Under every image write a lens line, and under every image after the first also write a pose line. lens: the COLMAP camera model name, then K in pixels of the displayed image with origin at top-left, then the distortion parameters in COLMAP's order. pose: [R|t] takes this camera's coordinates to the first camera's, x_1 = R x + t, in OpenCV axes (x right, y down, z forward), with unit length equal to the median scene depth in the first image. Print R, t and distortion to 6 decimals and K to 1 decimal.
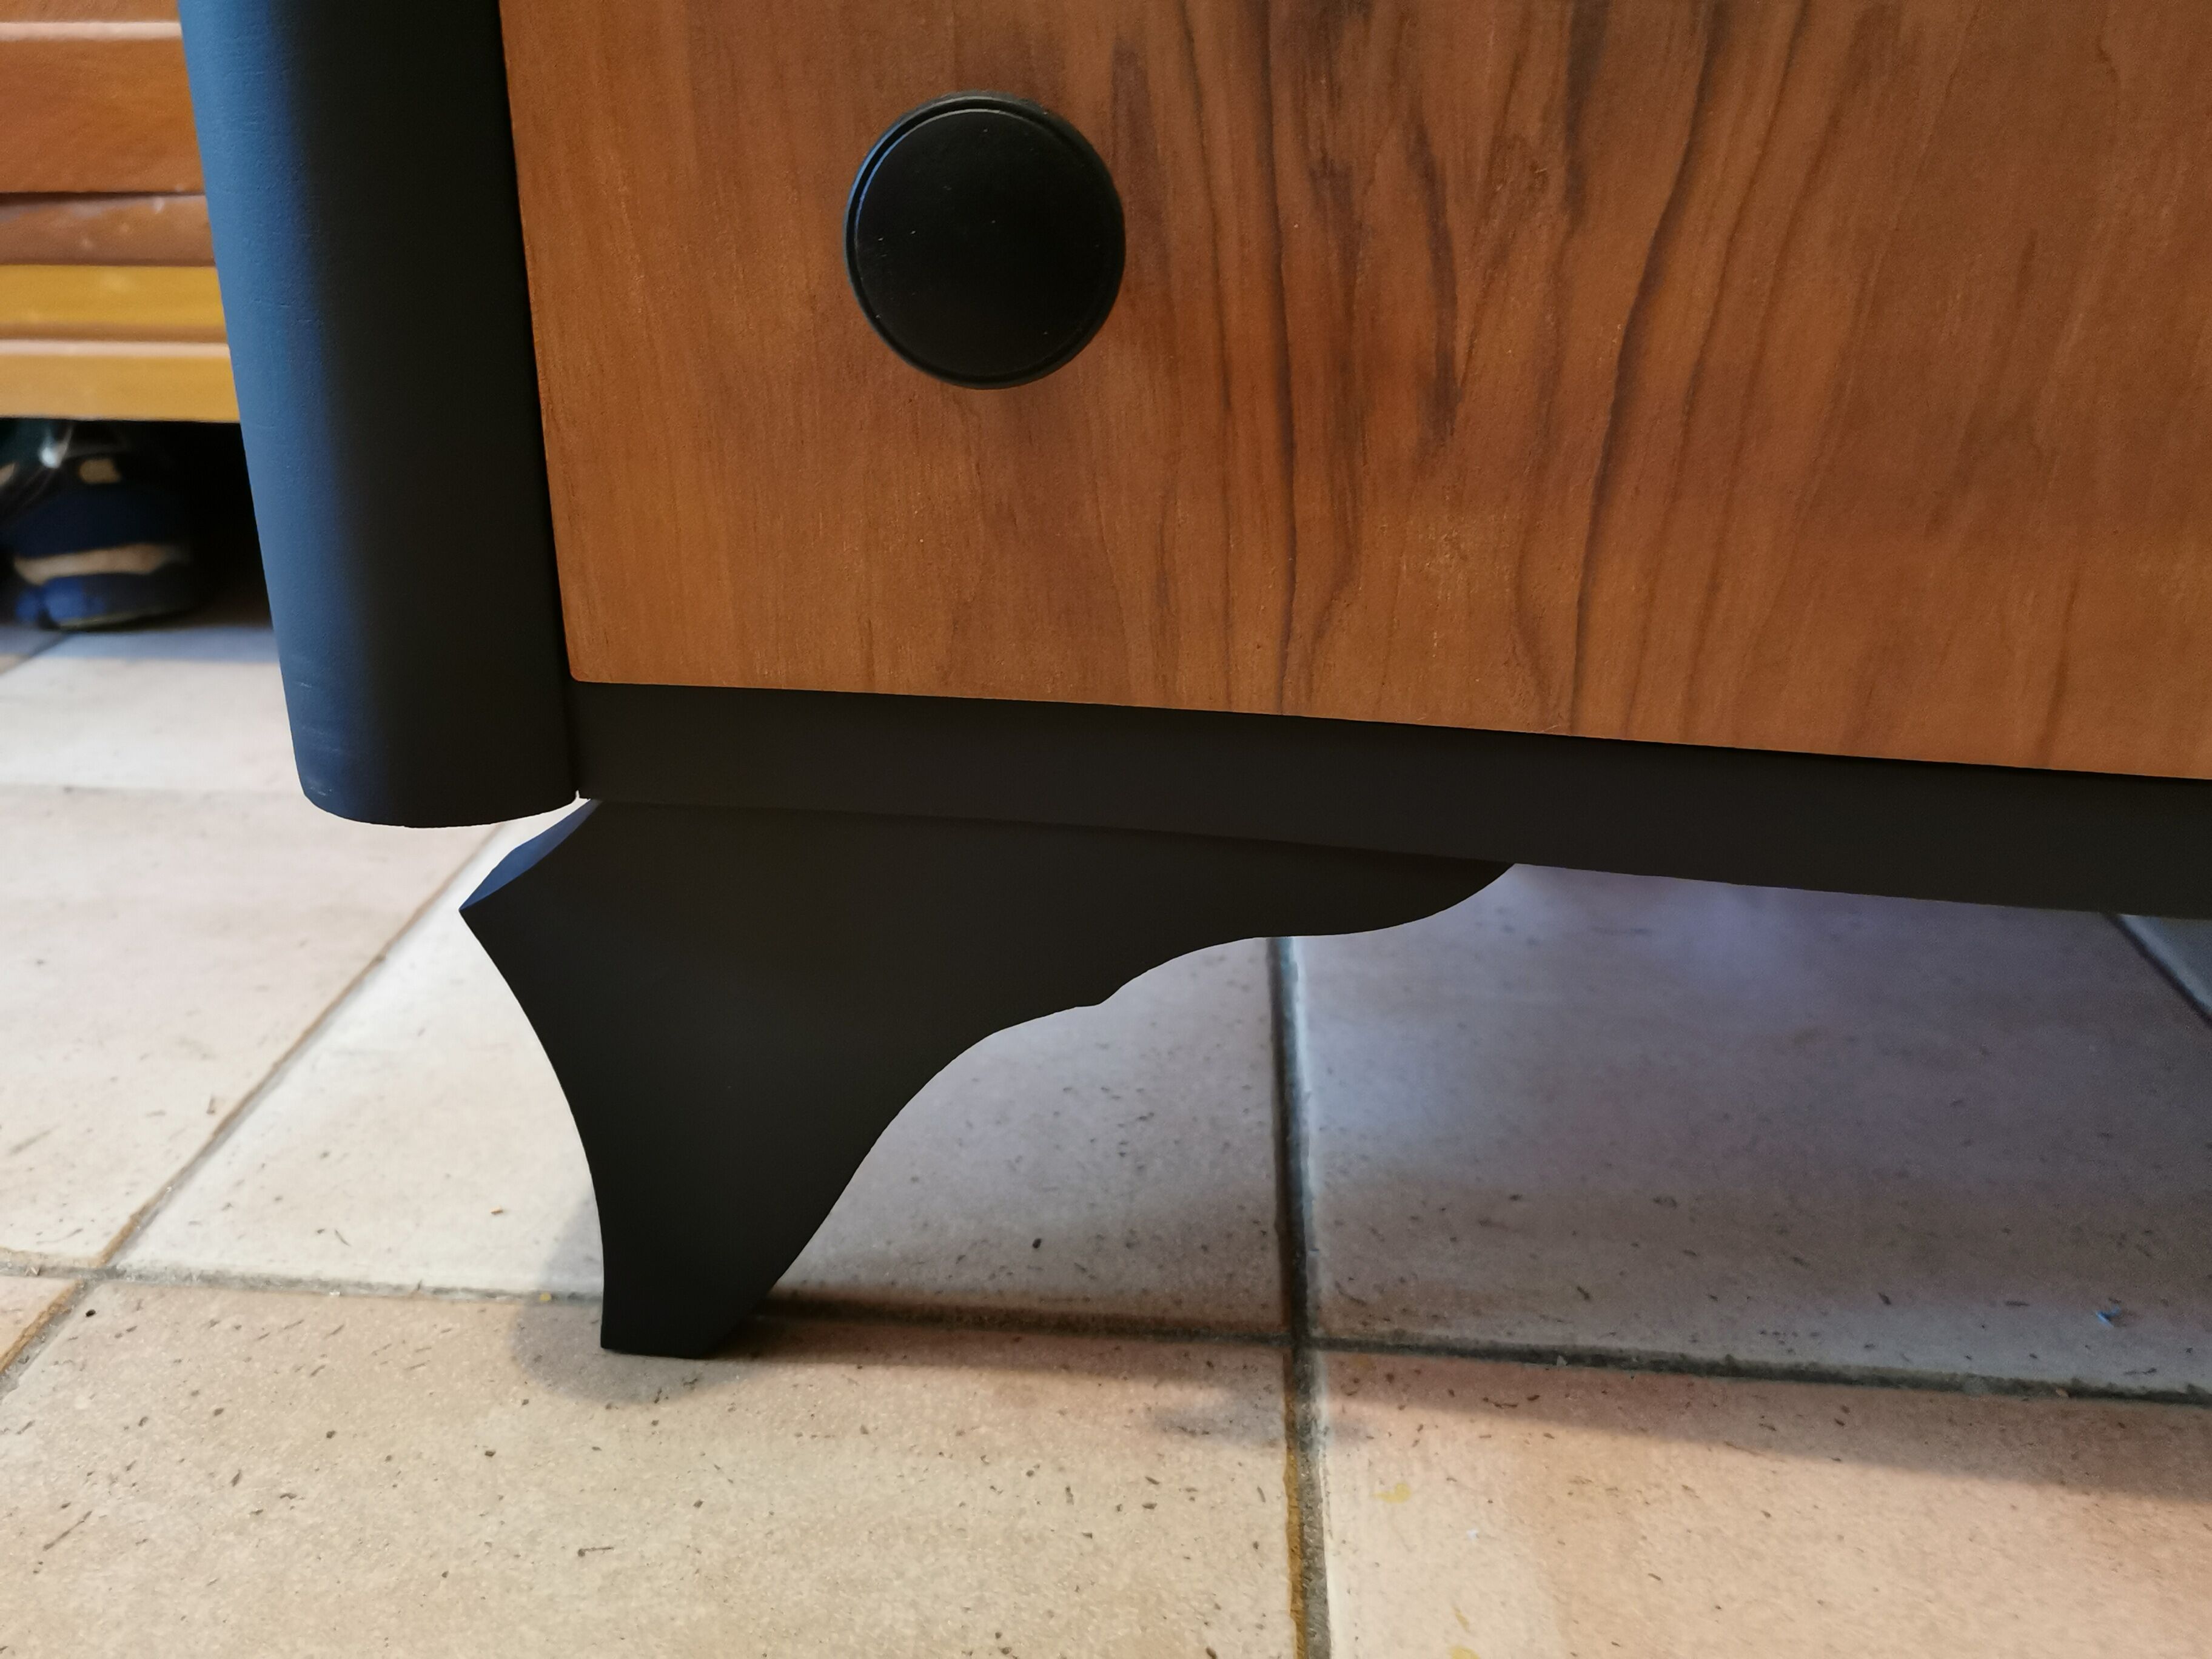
lens RADIAL K [[1876.1, 0, 1081.9], [0, 1876.1, 829.3], [0, 0, 1]] dist [0.039572, -0.072765]
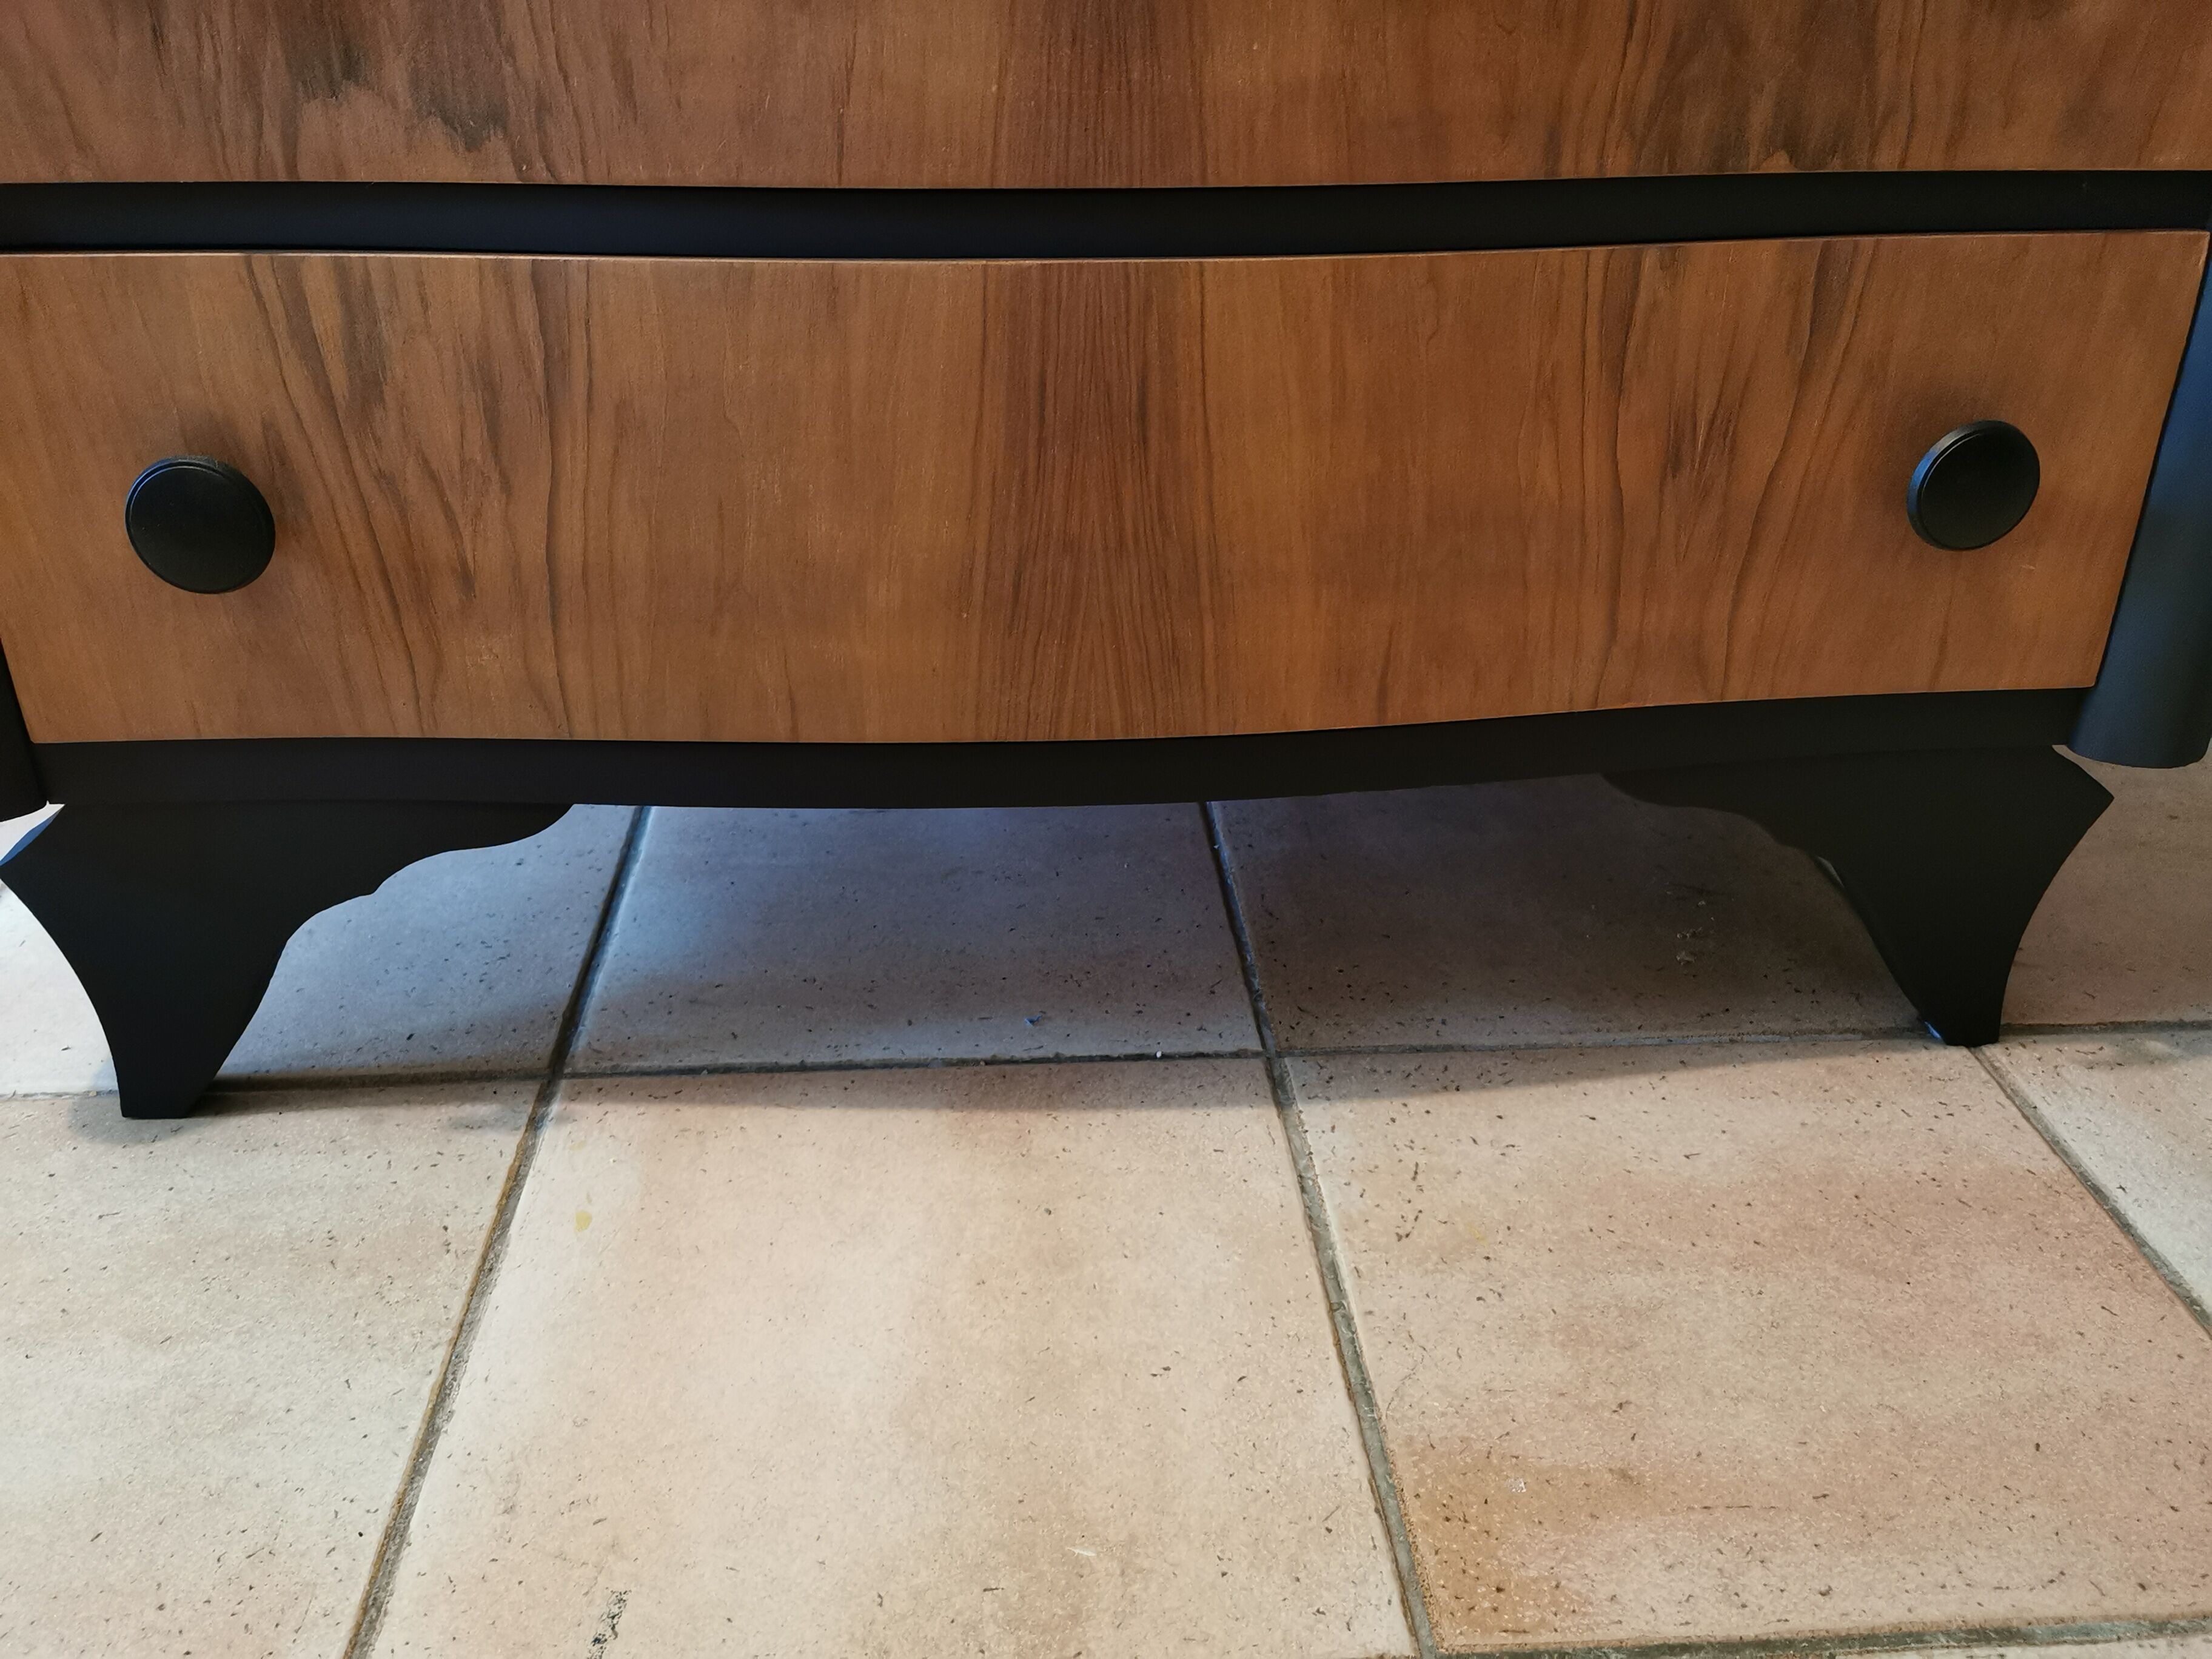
lens RADIAL K [[1864.3, 0, 1101.0], [0, 1864.3, 810.6], [0, 0, 1]] dist [0.046846, -0.074654]
pose [[0.990443, -0.073973, 0.116409, 0.462289], [0.066157, 0.995377, 0.069633, -0.061211], [-0.121022, -0.061266, 0.990757, -0.804889]]
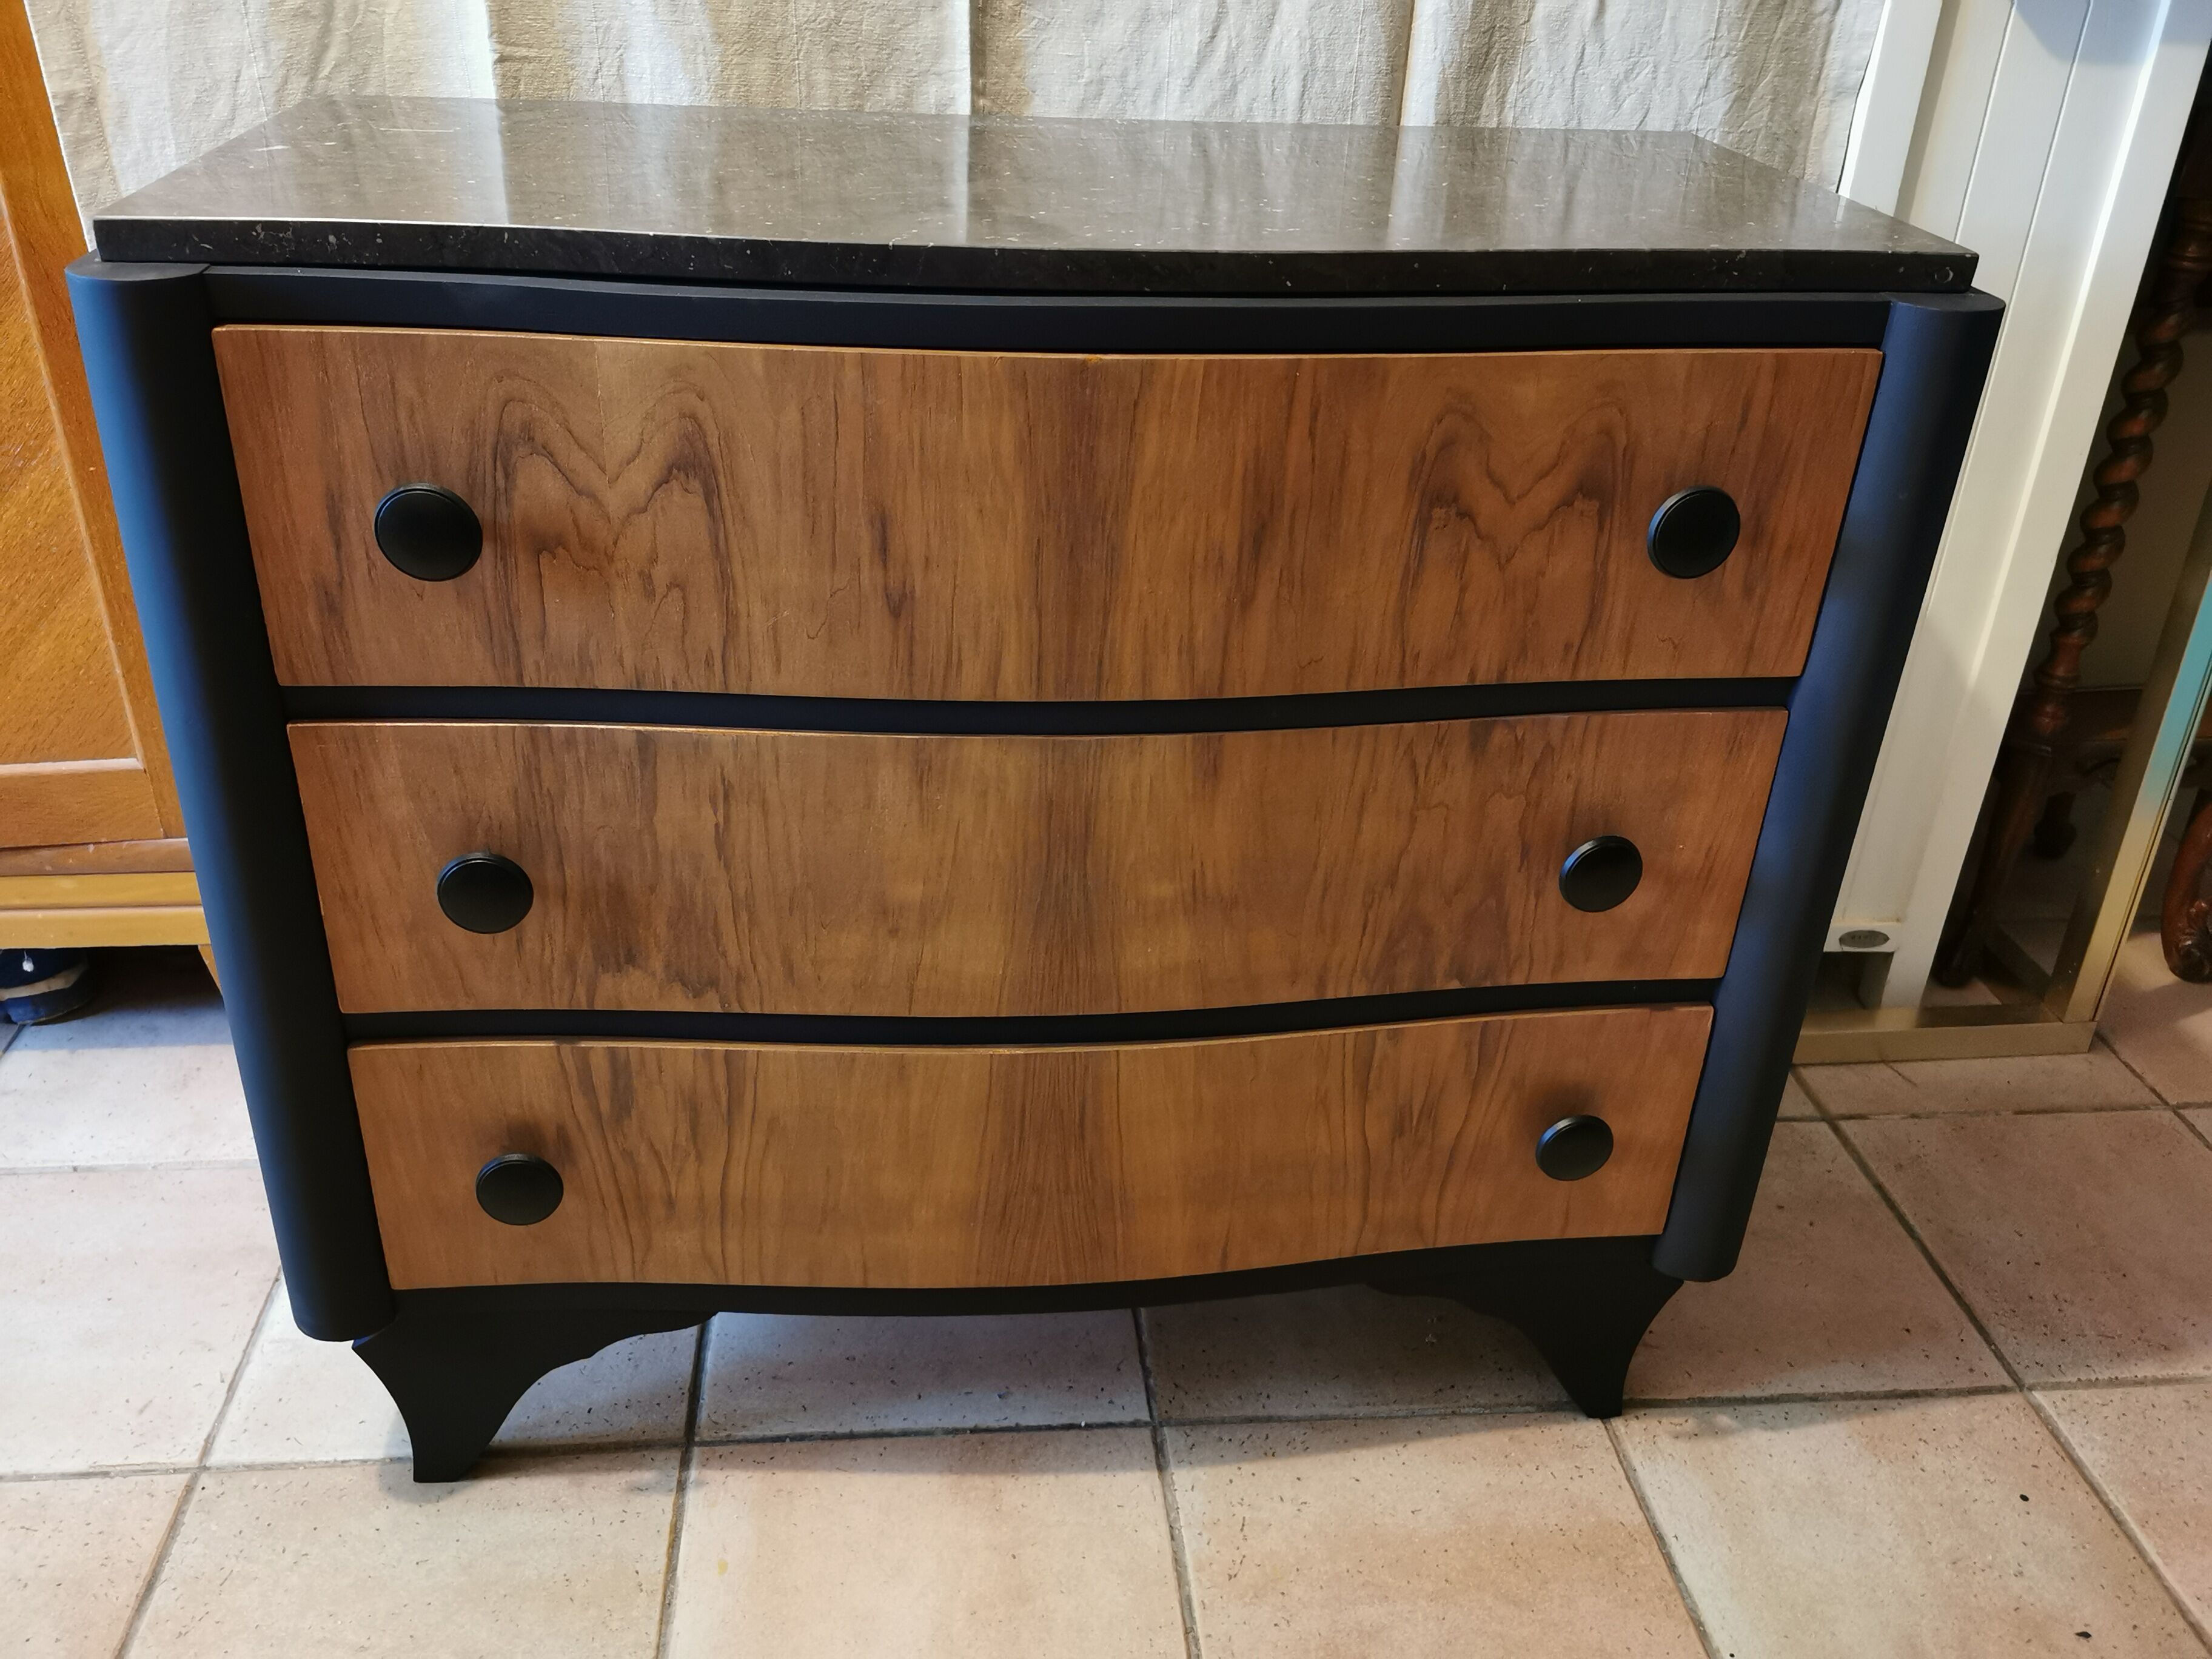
lens RADIAL K [[1864.3, 0, 1101.0], [0, 1864.3, 810.6], [0, 0, 1]] dist [0.046846, -0.074654]
pose [[0.985544, -0.061544, 0.157843, 0.349127], [0.046751, 0.994304, 0.095783, -0.902249], [-0.162839, -0.087019, 0.982808, -1.730244]]
